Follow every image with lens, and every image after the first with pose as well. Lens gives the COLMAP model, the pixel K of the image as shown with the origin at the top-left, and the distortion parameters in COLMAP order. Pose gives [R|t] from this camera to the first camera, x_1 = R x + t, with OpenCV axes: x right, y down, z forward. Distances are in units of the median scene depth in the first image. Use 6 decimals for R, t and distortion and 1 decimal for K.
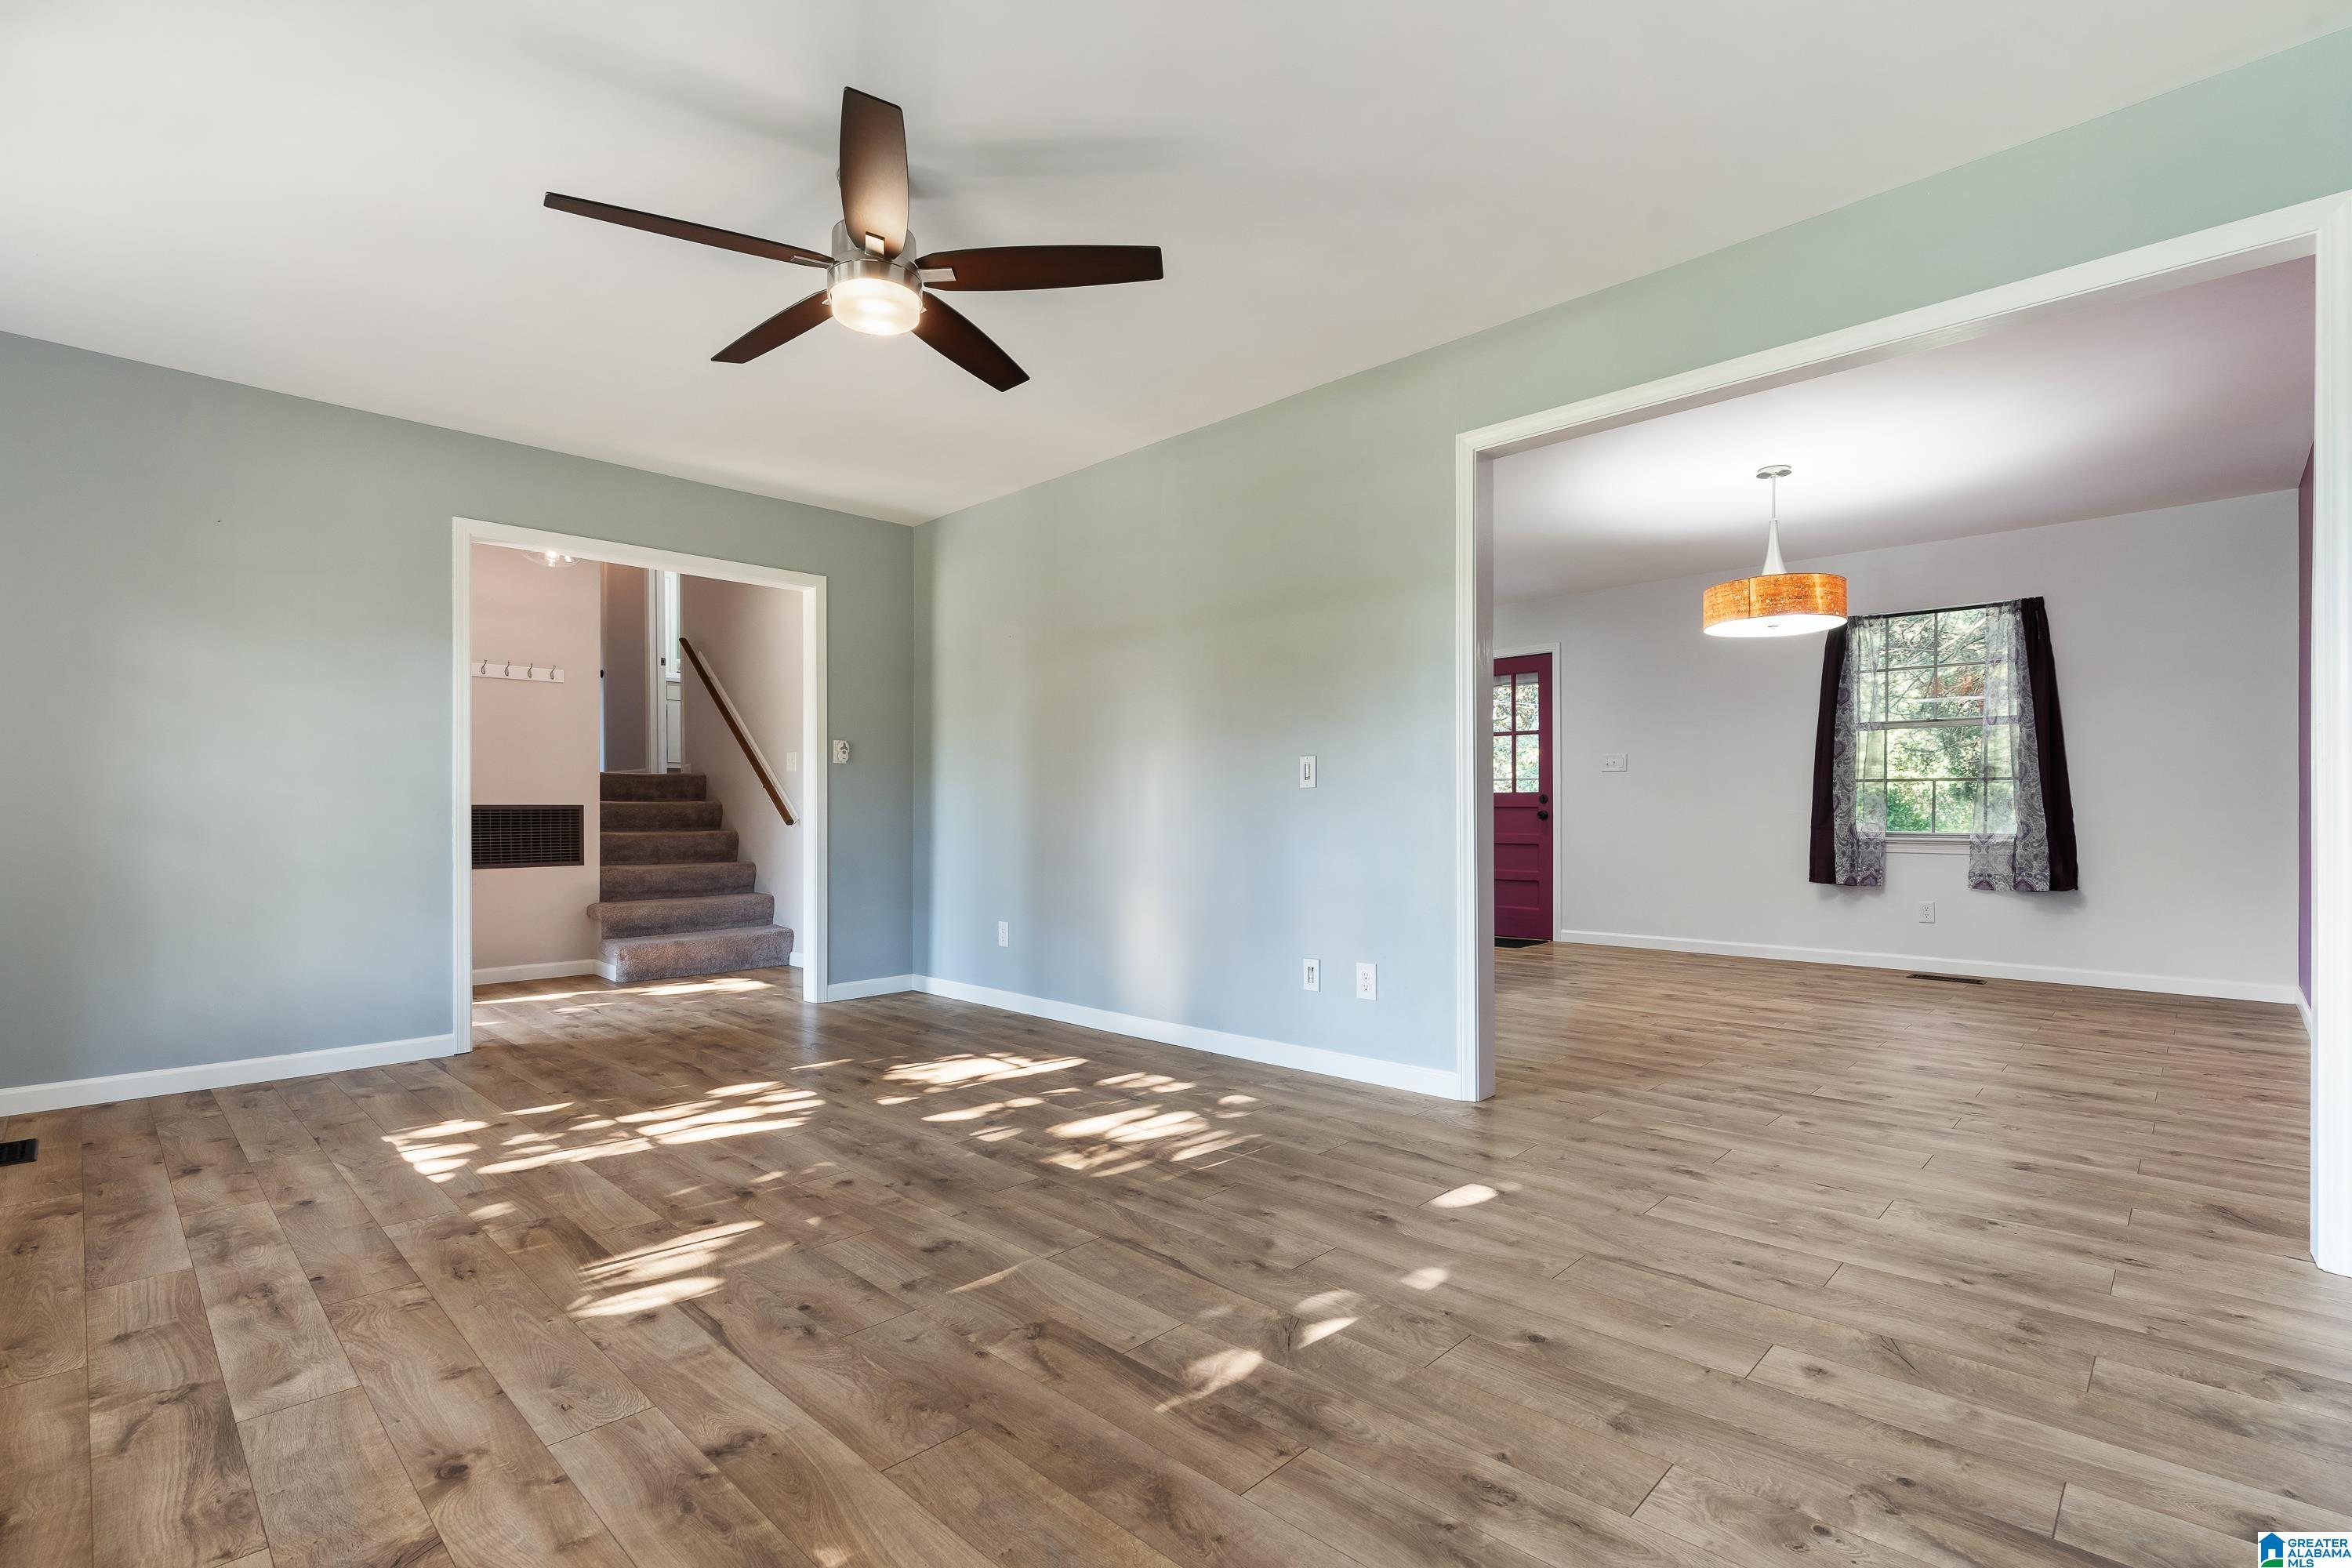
lens RADIAL K [[1068.0, 0, 1181.2], [0, 1068.0, 784.2], [0, 0, 1]] dist [-0.005285, 0.003551]
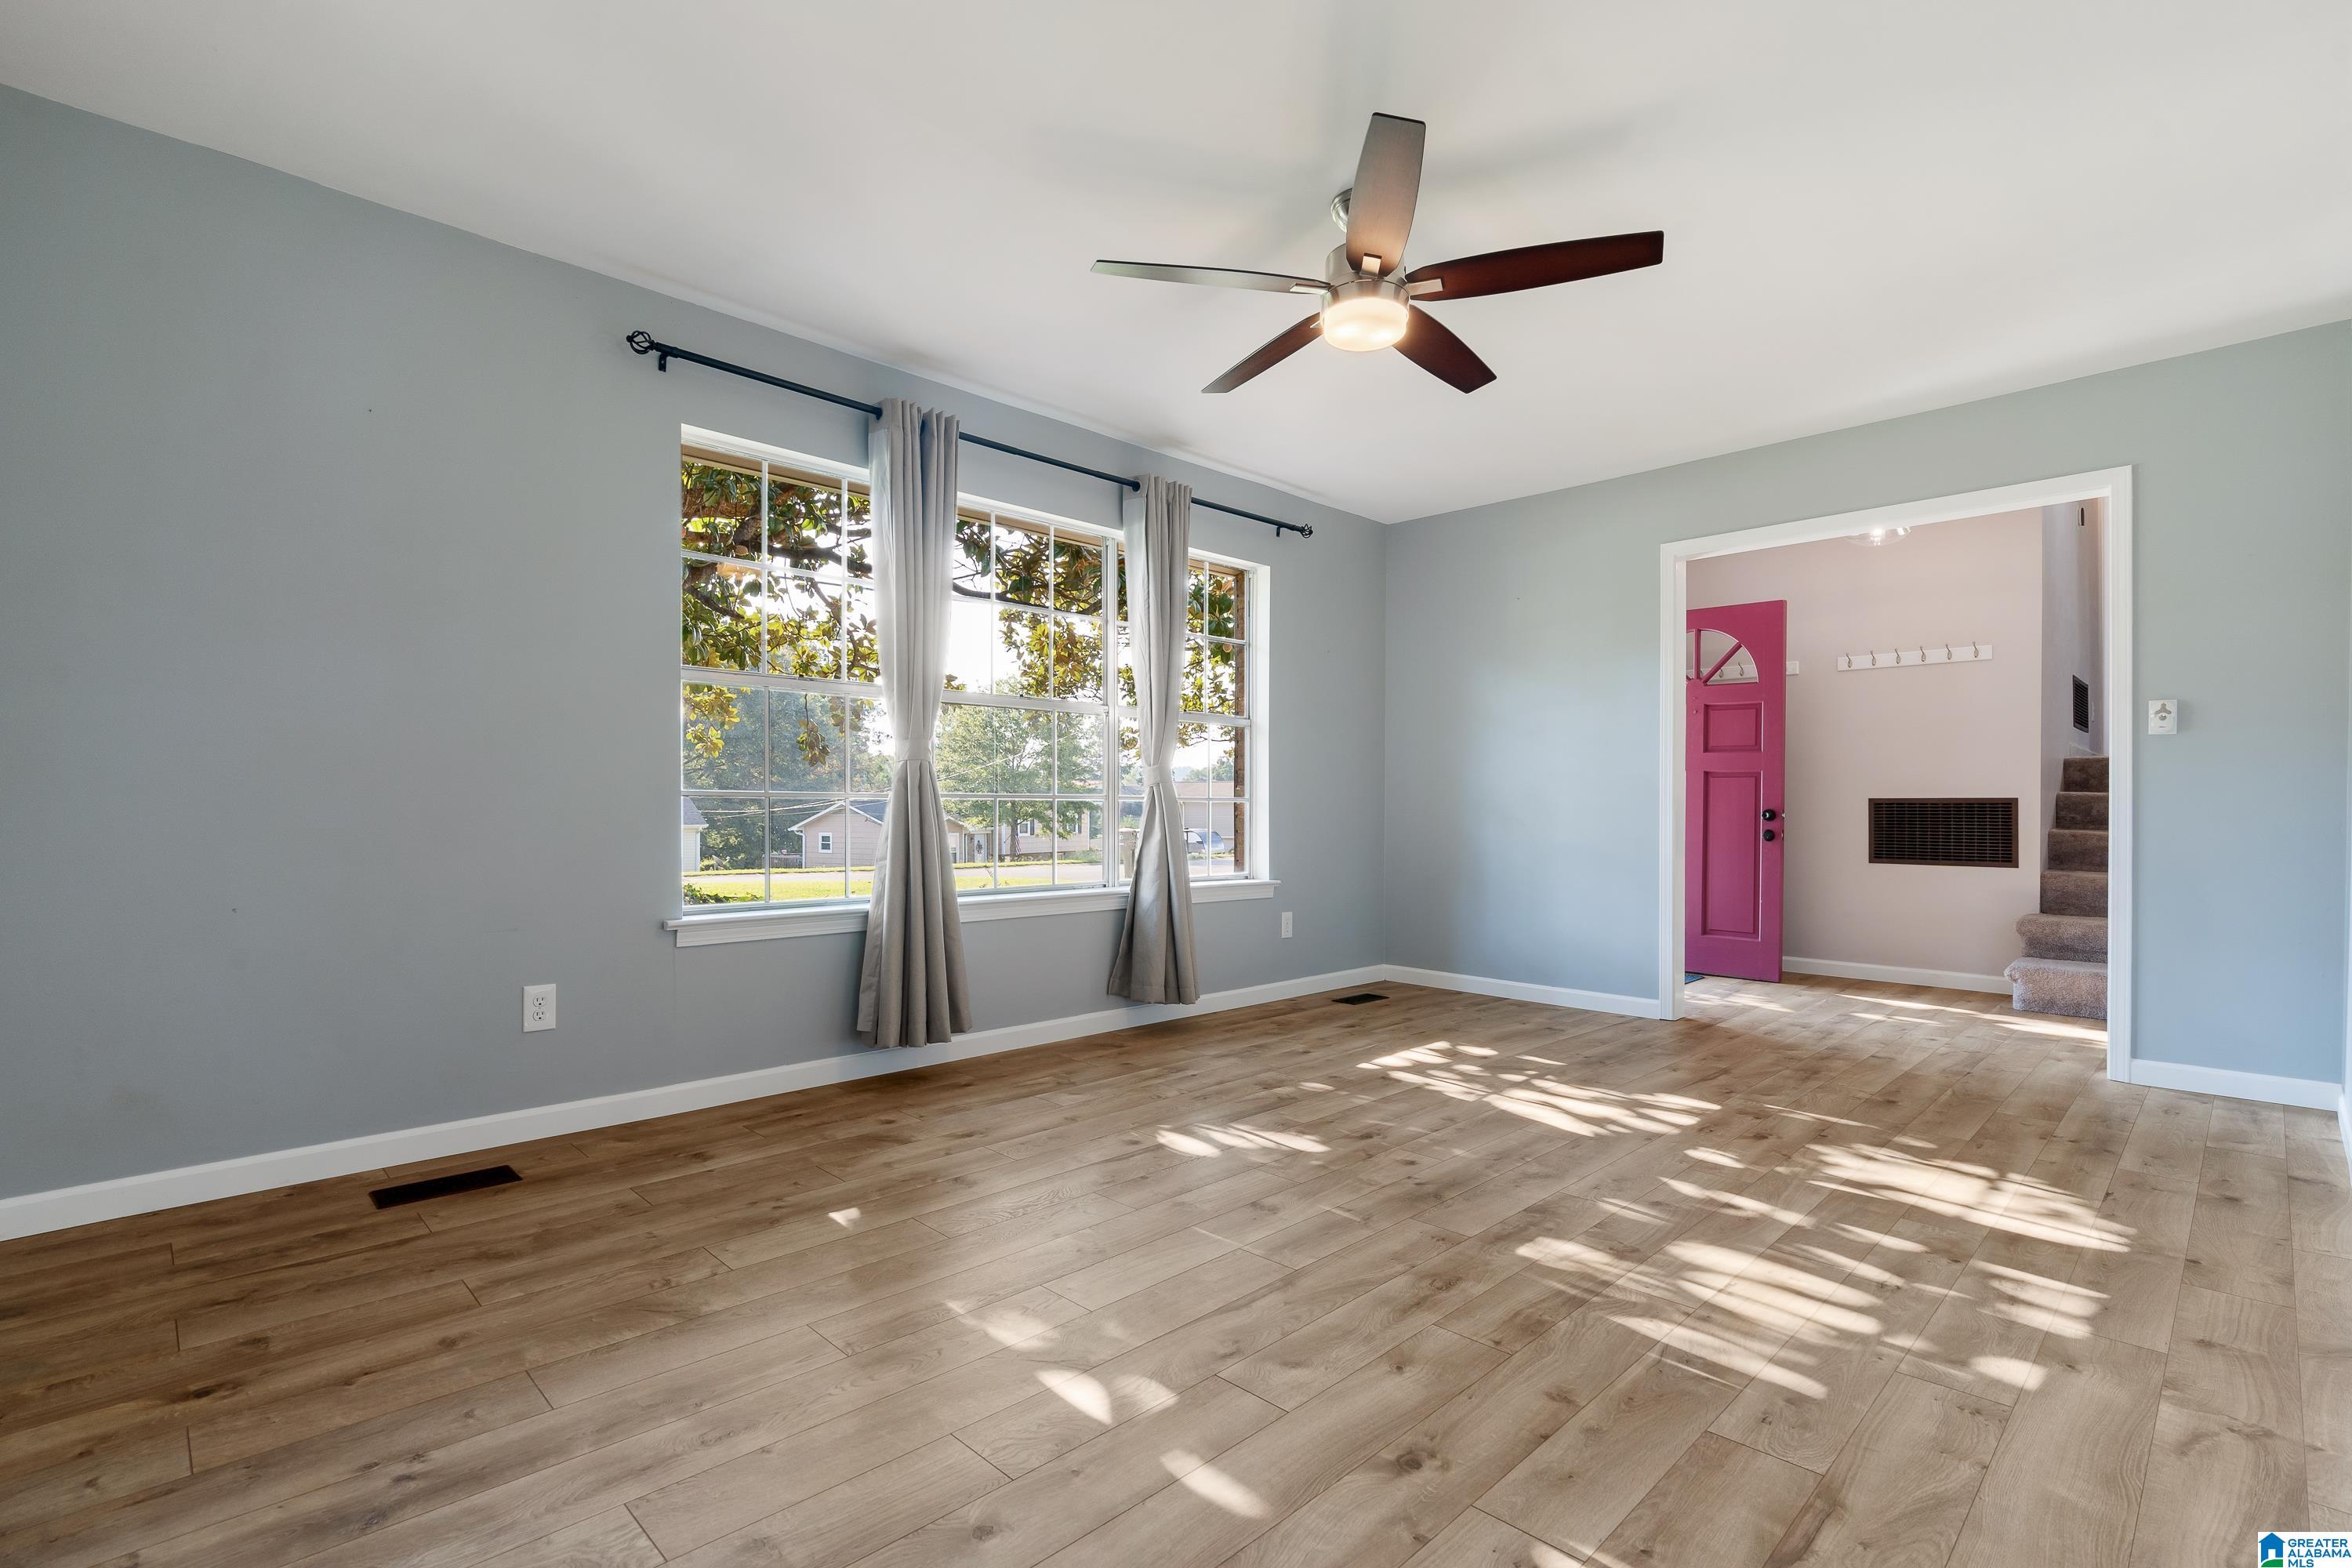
lens RADIAL K [[1068.0, 0, 1182.5], [0, 1068.0, 806.1], [0, 0, 1]] dist [-0.005285, 0.003551]
pose [[-0.009630, 0.001910, -0.999952, 0.650893], [0.025733, 0.999667, 0.001662, 0.016343], [0.999622, -0.025716, -0.009676, 0.710432]]
